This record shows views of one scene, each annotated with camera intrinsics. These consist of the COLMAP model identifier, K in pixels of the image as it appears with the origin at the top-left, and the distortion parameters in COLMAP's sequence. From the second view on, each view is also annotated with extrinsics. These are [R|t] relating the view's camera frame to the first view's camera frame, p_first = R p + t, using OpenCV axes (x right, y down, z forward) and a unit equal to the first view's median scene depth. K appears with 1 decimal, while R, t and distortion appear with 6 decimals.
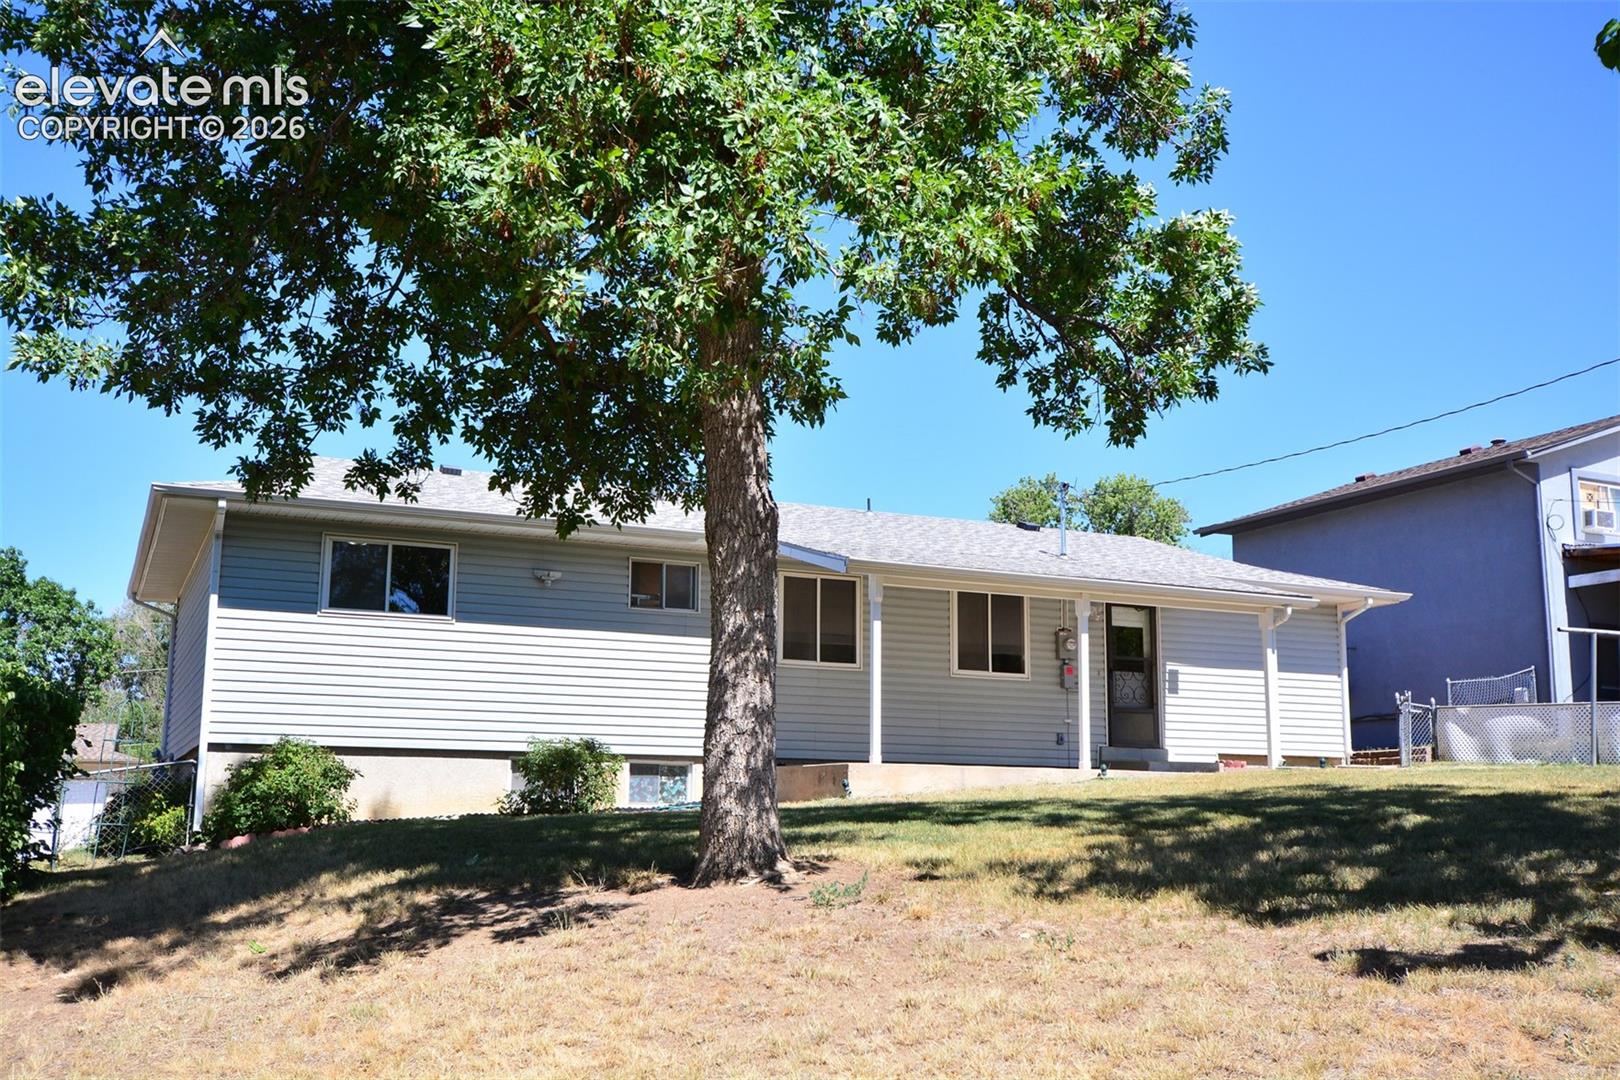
lens RADIAL K [[1616.2, 0, 814.8], [0, 1616.2, 536.7], [0, 0, 1]] dist [0.024621, 0.000000]
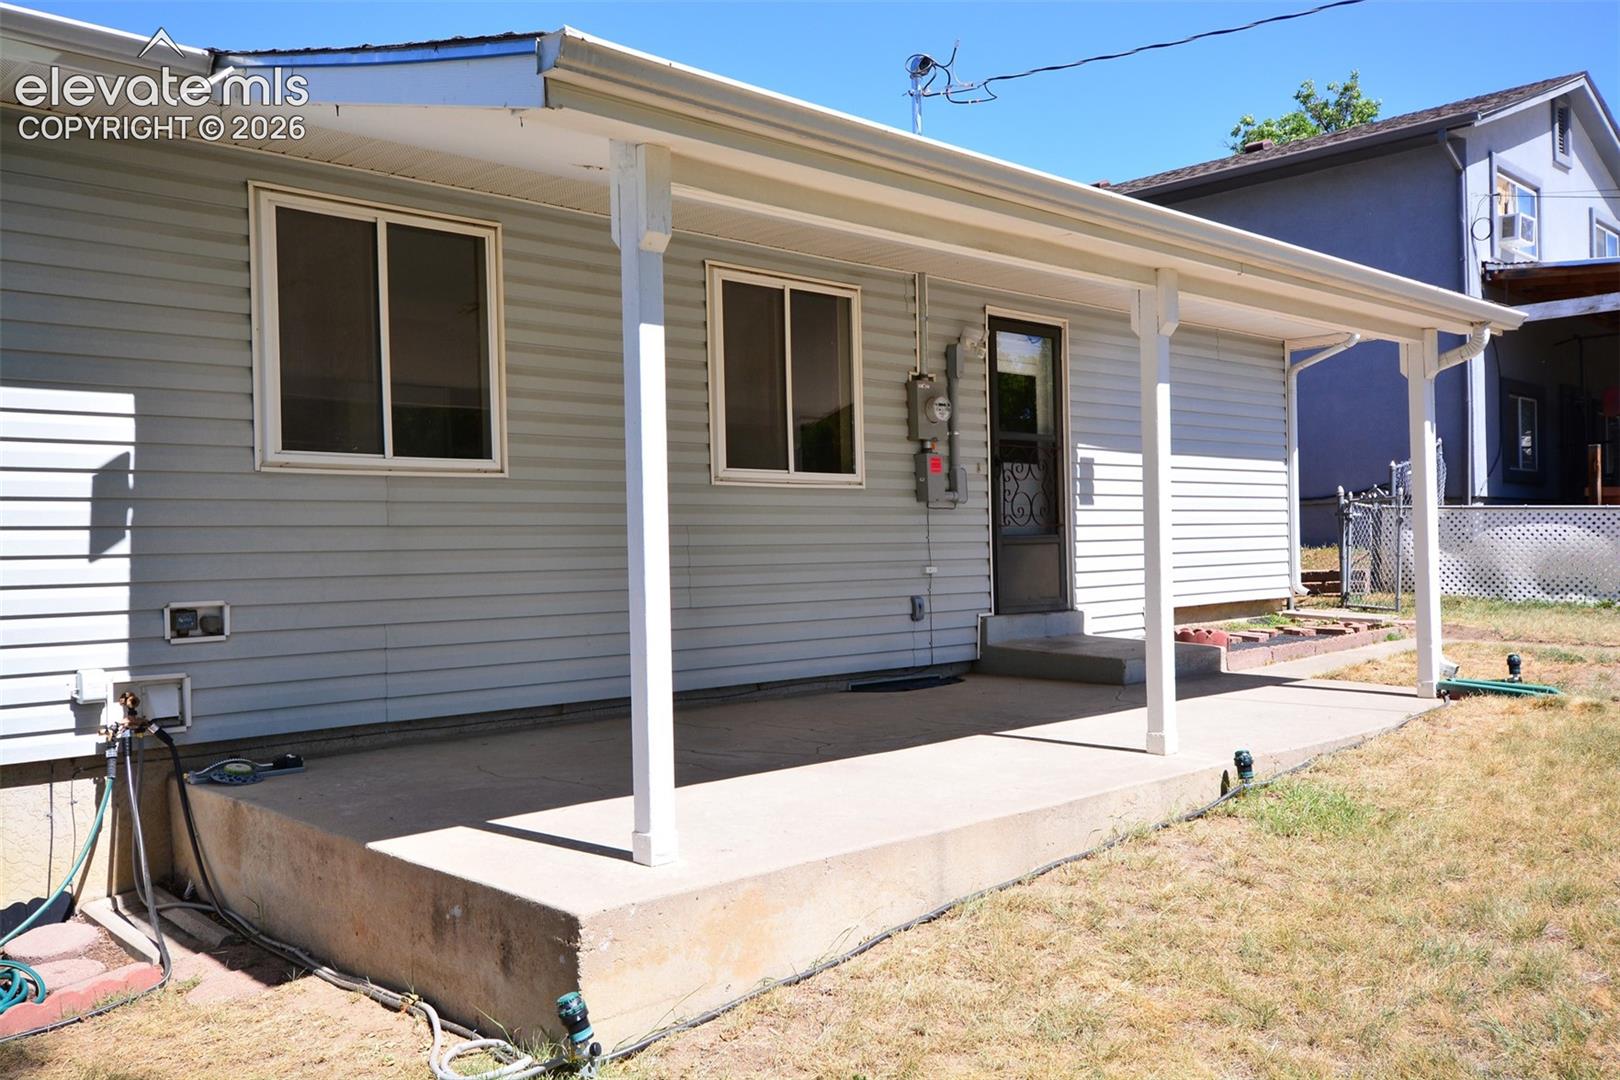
lens RADIAL K [[1344.1, 0, 810.8], [0, 1344.1, 540.2], [0, 0, 1]] dist [0.007993, 0.002476]
pose [[0.935667, -0.033549, 0.351286, -0.014519], [-0.023978, 0.987126, 0.158140, 0.042455], [-0.352069, -0.156389, 0.922816, 0.632153]]
